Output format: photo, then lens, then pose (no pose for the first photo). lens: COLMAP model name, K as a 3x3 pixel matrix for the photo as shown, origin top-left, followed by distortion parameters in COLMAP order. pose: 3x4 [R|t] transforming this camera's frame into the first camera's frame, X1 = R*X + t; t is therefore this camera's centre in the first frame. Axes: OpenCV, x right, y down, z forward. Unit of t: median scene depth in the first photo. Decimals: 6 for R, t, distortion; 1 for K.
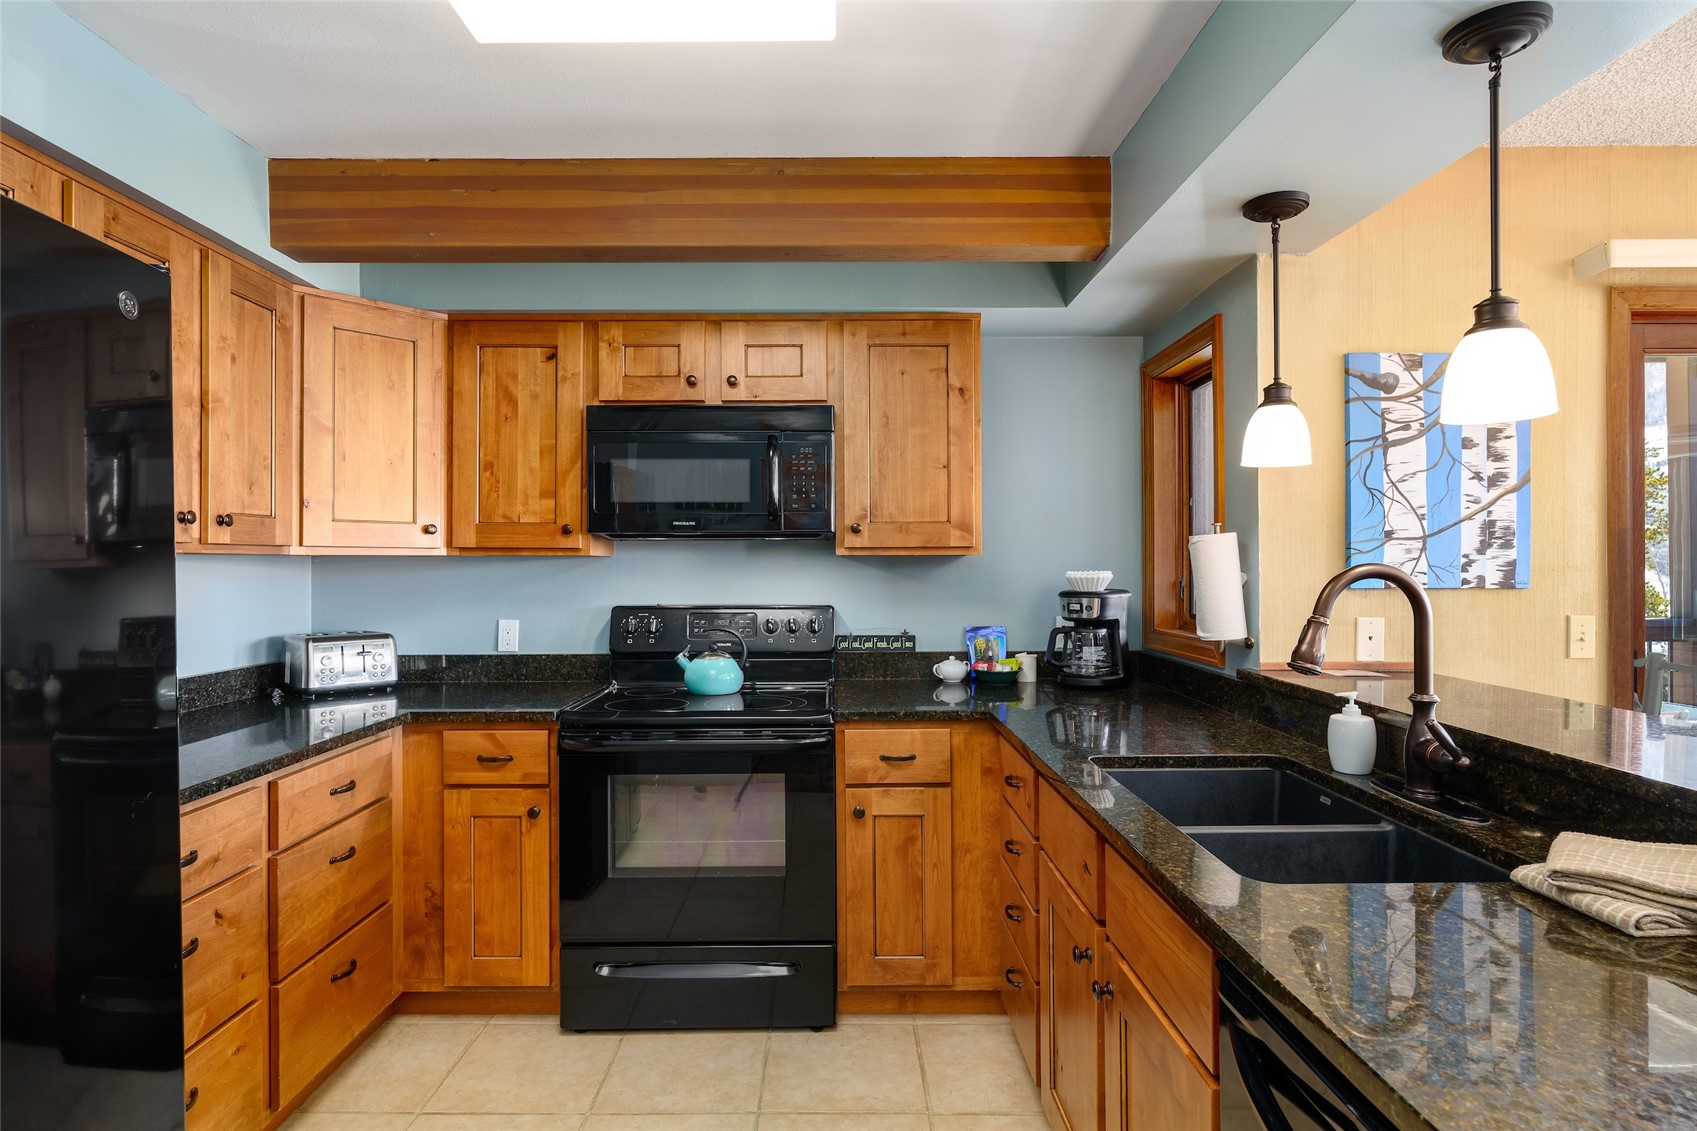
lens RADIAL K [[915.0, 0, 841.8], [0, 915.0, 549.7], [0, 0, 1]] dist [-0.005598, -0.000115]
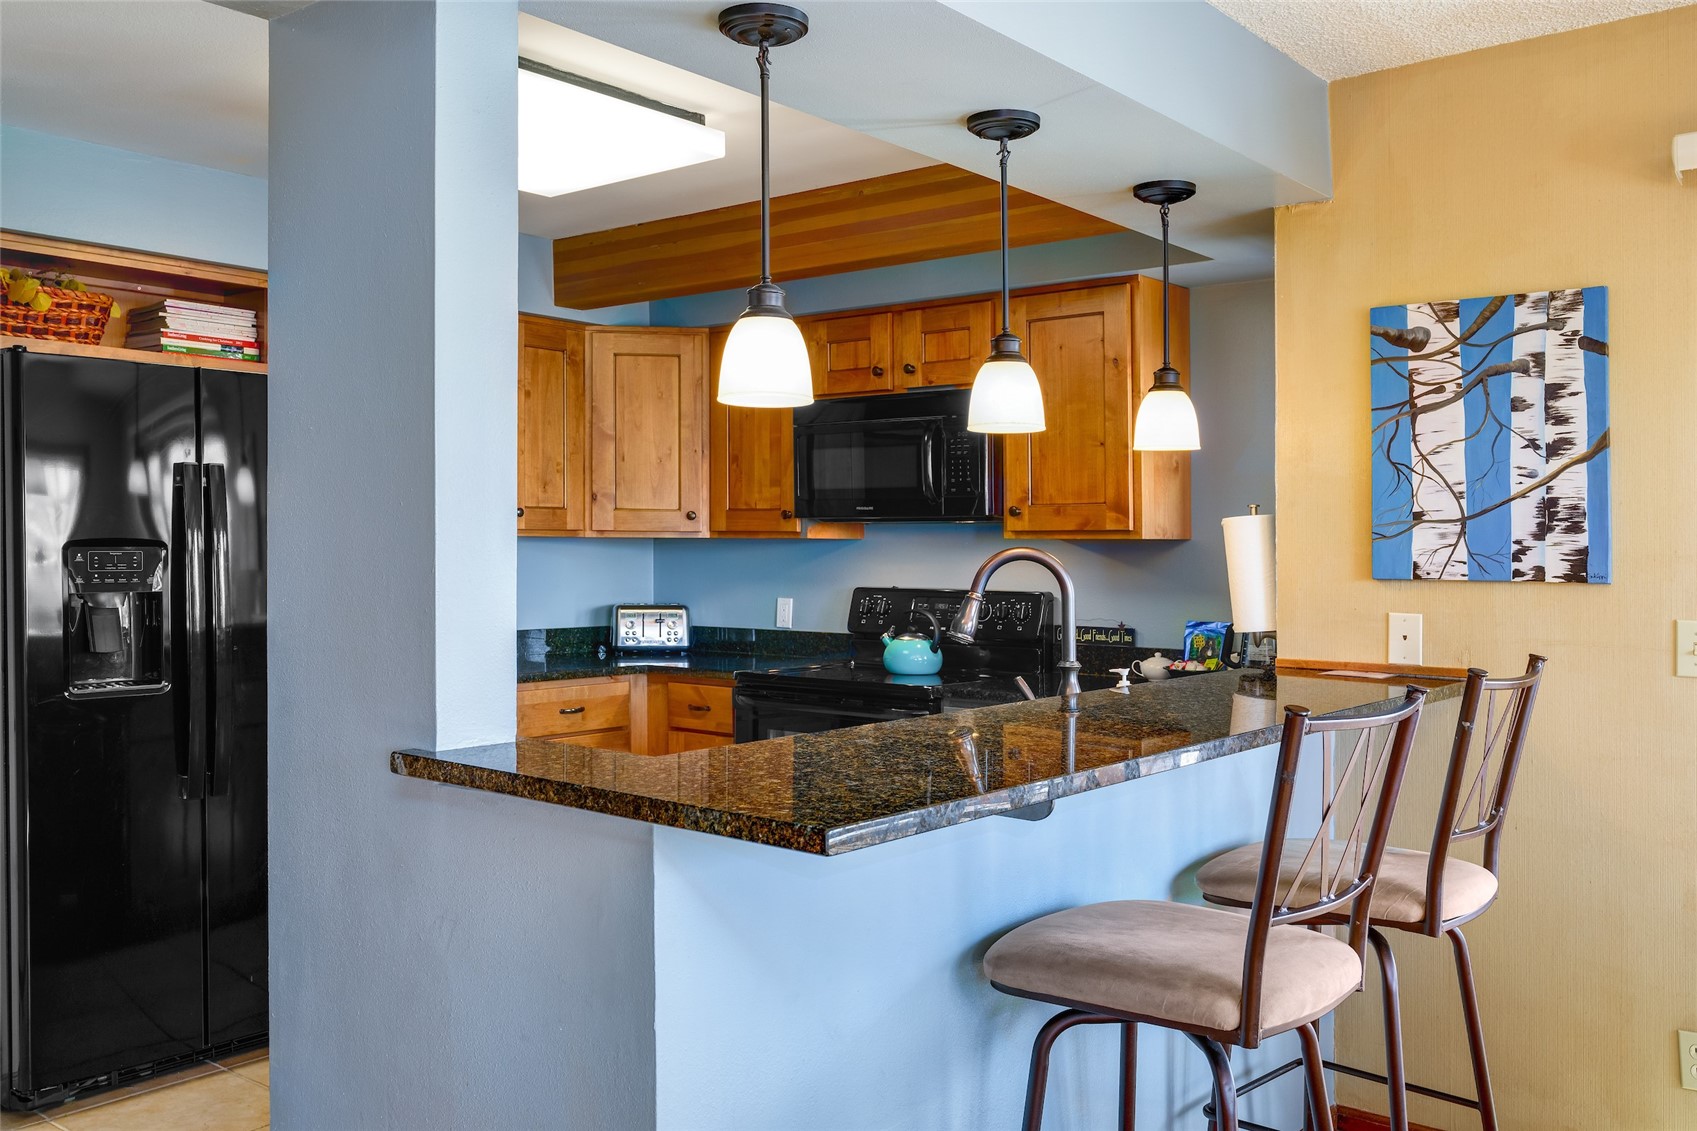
lens RADIAL K [[1440.5, 0, 825.4], [0, 1440.5, 529.6], [0, 0, 1]] dist [0.001151, 0.003487]
pose [[0.780483, -0.001023, -0.625177, 0.927658], [0.001509, 0.999999, 0.000248, -0.004982], [0.625176, -0.001137, 0.780483, -0.367154]]
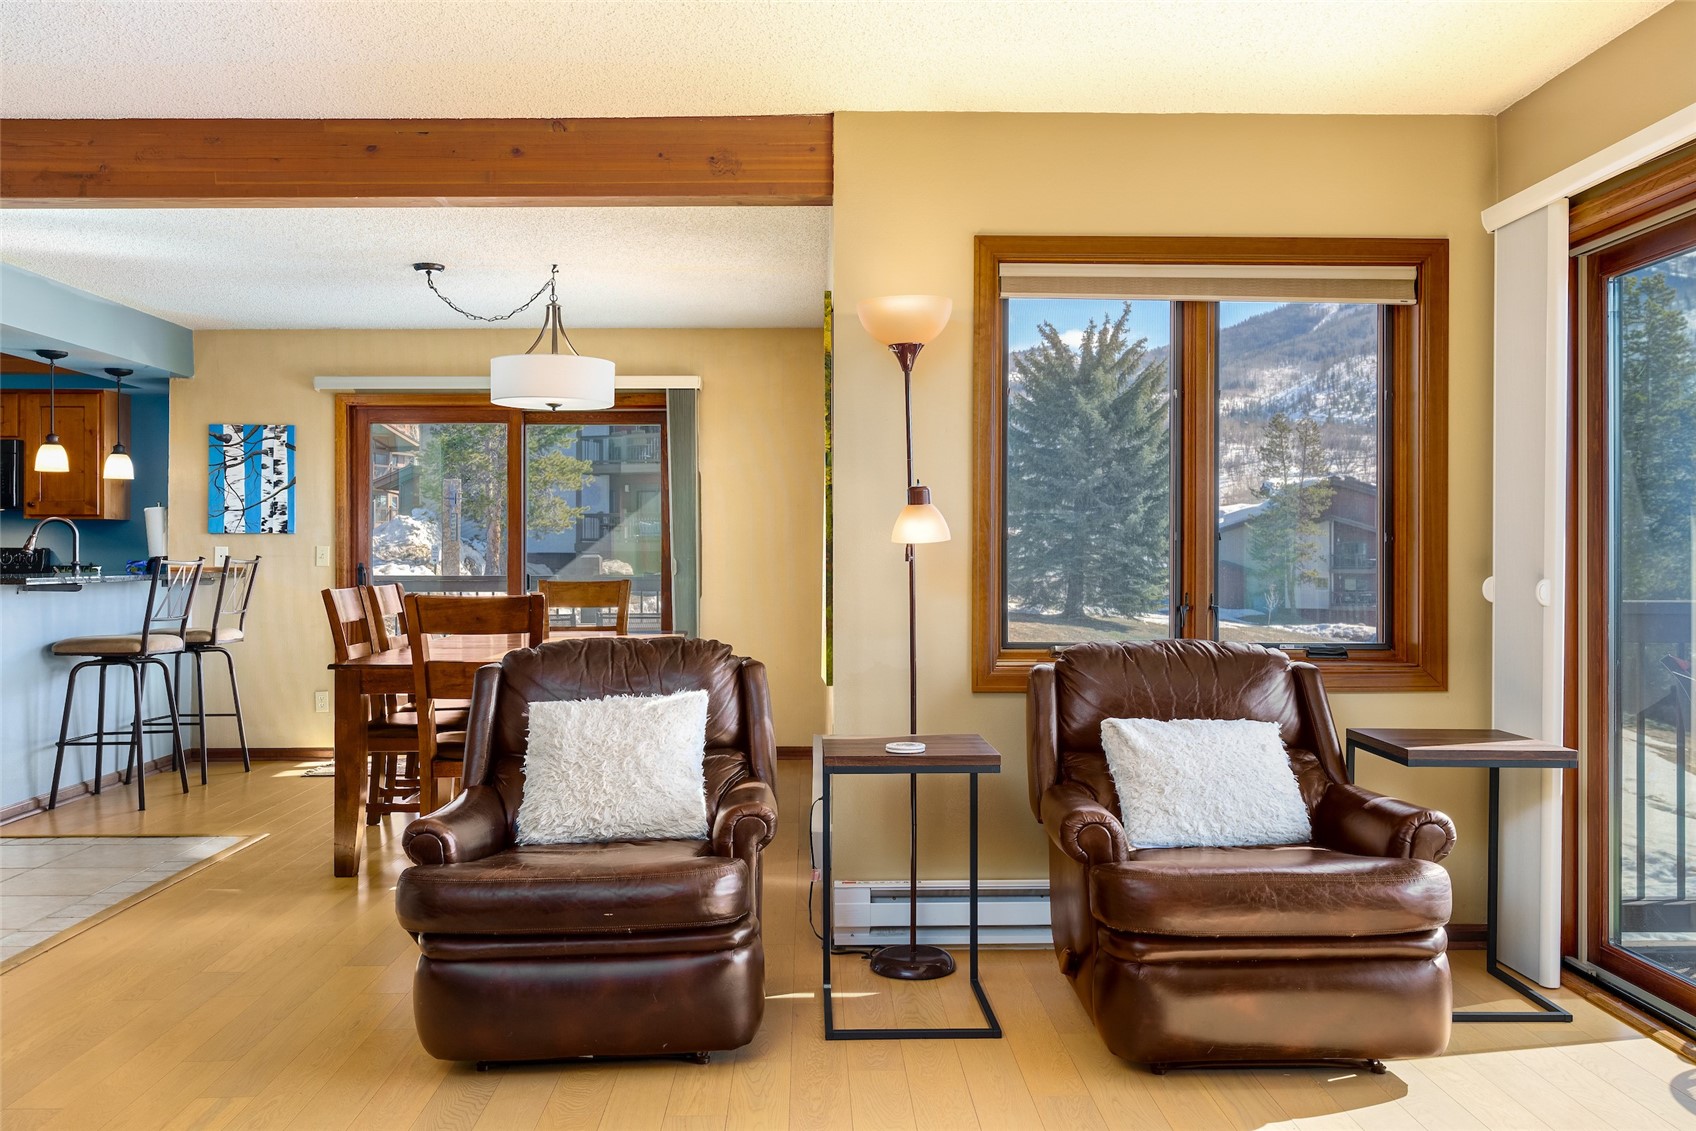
lens RADIAL K [[1348.2, 0, 809.9], [0, 1348.2, 516.3], [0, 0, 1]] dist [0.006064, -0.000536]
pose [[0.999385, 0.004199, 0.034805, 1.722187], [-0.003672, 0.999878, -0.015184, 0.042300], [-0.034864, 0.015047, 0.999279, -2.072417]]
